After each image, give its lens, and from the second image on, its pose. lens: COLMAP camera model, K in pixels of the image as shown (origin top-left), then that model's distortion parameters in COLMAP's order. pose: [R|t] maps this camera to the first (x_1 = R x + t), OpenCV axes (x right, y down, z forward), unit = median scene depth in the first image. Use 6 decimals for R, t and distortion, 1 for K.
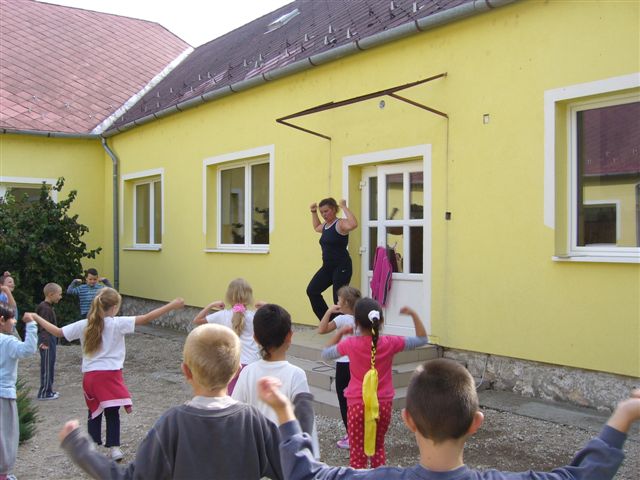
lens RADIAL K [[673.6, 0, 320.0], [0, 673.6, 240.0], [0, 0, 1]] dist [-0.080709, 0.039241]
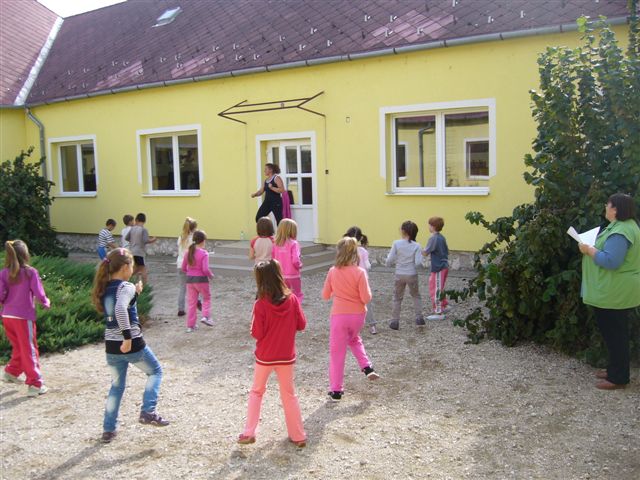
lens RADIAL K [[673.6, 0, 320.0], [0, 673.6, 240.0], [0, 0, 1]] dist [-0.080709, 0.039241]
pose [[0.953956, -0.061117, 0.293655, -0.259886], [0.031215, 0.993933, 0.105460, -0.031658], [-0.298319, -0.091438, 0.950076, -0.514791]]
